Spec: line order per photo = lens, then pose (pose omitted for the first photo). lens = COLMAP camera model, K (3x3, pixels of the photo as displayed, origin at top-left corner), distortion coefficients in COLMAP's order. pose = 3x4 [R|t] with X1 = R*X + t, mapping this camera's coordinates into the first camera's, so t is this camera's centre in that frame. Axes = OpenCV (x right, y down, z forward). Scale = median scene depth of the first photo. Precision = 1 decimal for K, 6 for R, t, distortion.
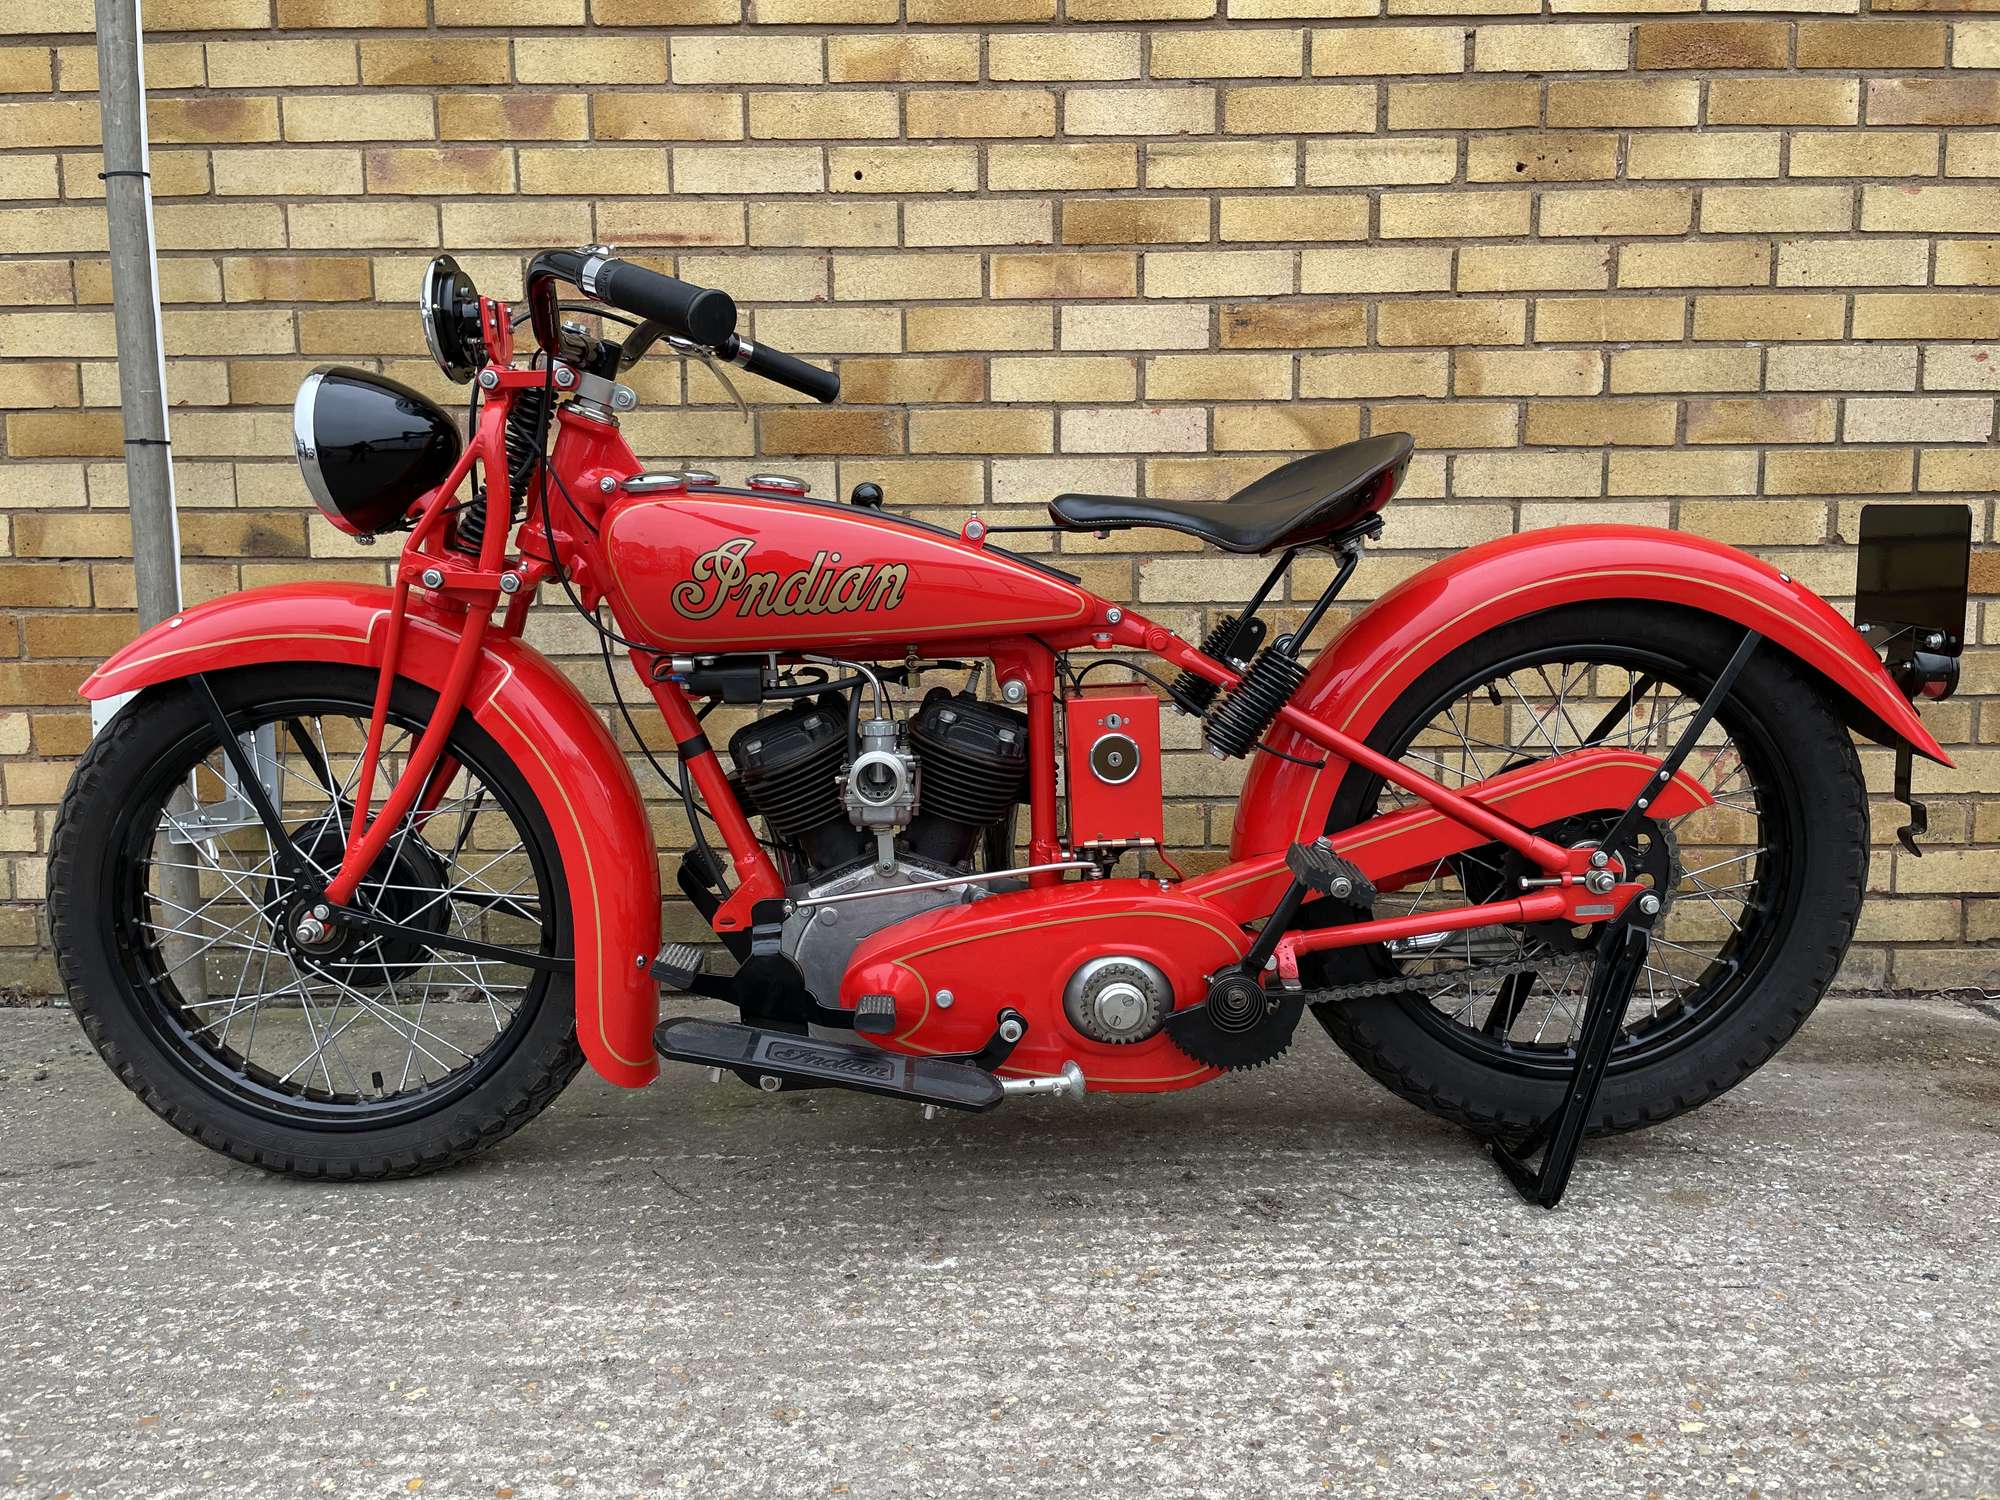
lens RADIAL K [[1536.1, 0, 991.4], [0, 1536.1, 725.3], [0, 0, 1]] dist [0.085417, -0.126016]
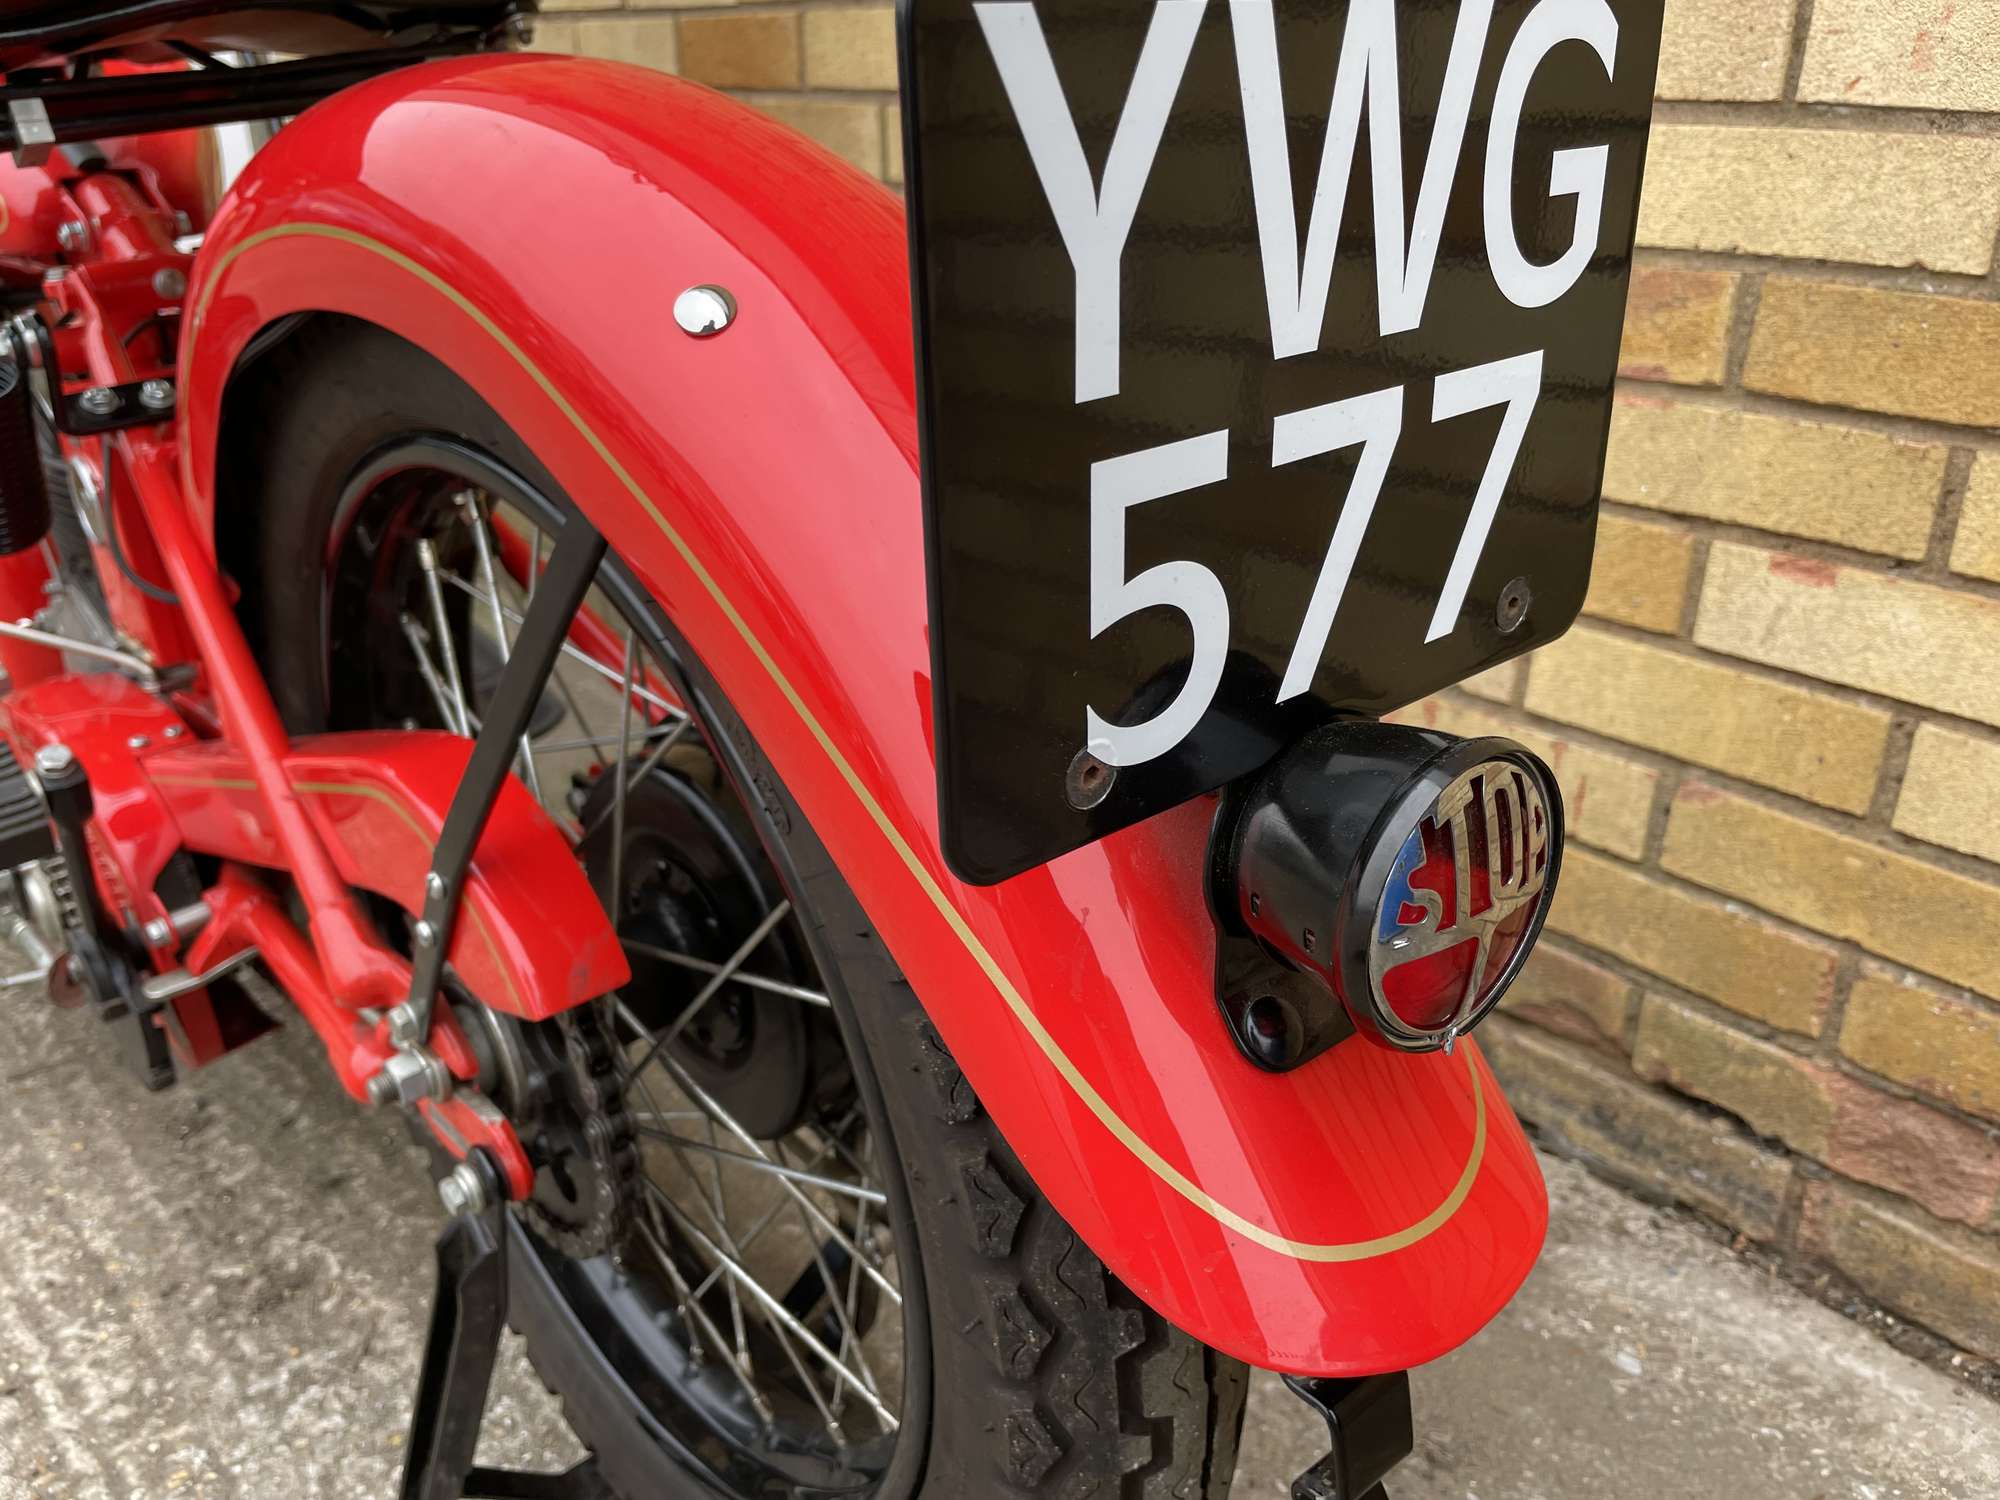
lens RADIAL K [[1536.1, 0, 982.2], [0, 1536.1, 748.6], [0, 0, 1]] dist [0.085417, -0.126016]
pose [[0.650693, 0.309499, -0.693404, 0.721510], [-0.085716, 0.937267, 0.337910, -0.115321], [0.754488, -0.160440, 0.636402, 0.871984]]
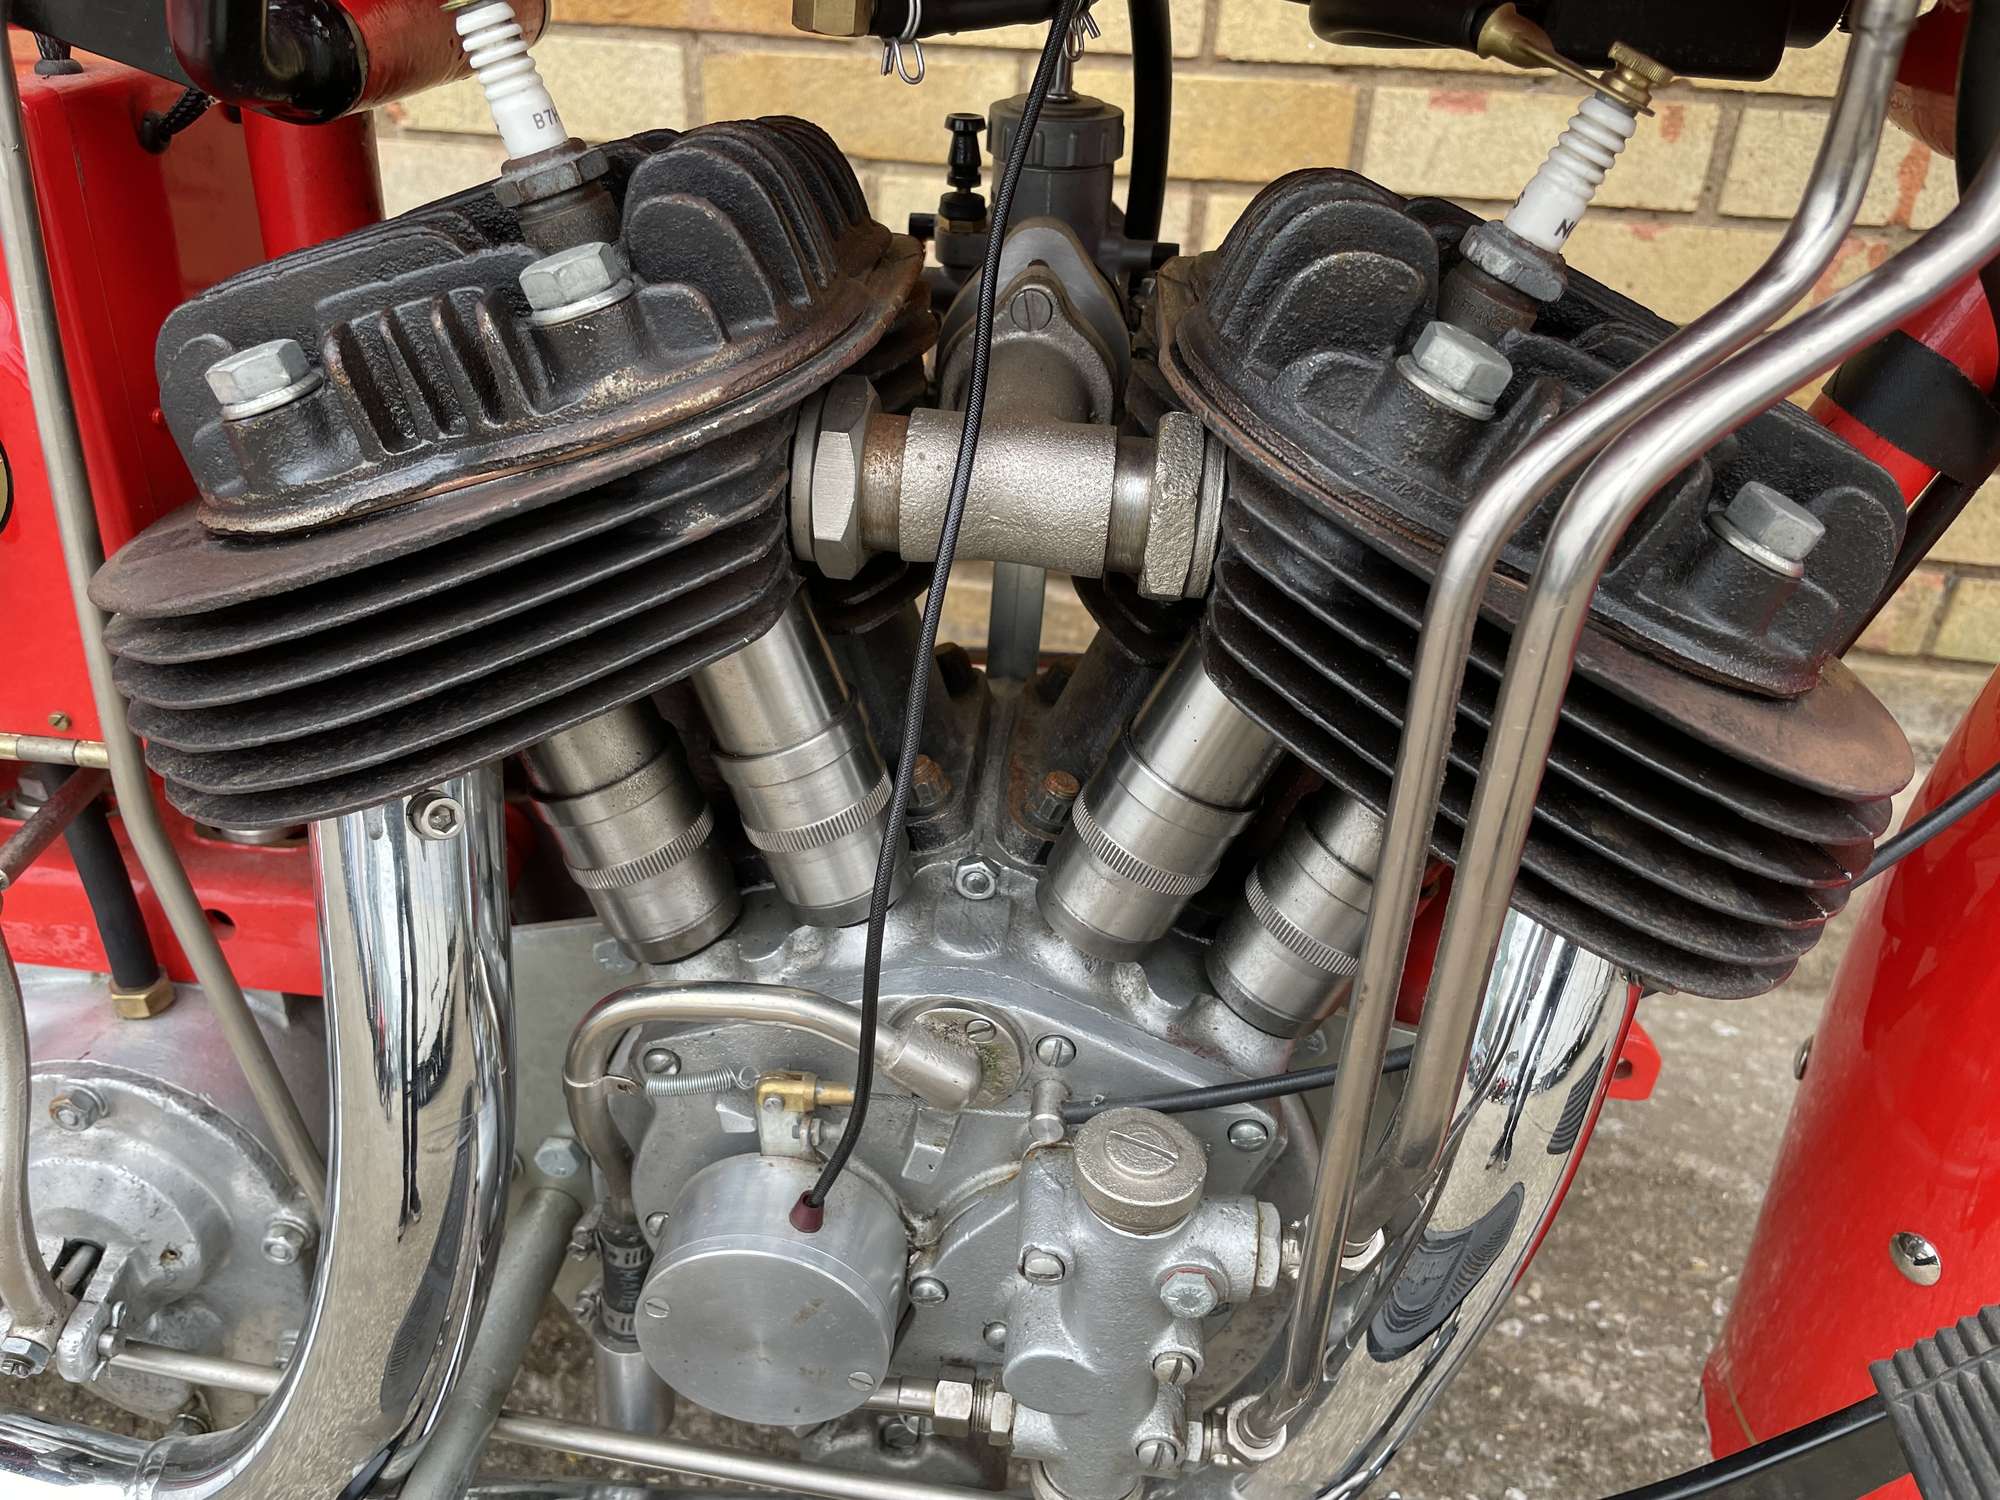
lens RADIAL K [[1536.1, 0, 989.4], [0, 1536.1, 759.6], [0, 0, 1]] dist [0.085417, -0.126016]
pose [[0.991868, 0.101111, -0.077297, 0.404301], [-0.060392, 0.908514, 0.413467, -0.022896], [0.112032, -0.405437, 0.907232, 0.744956]]
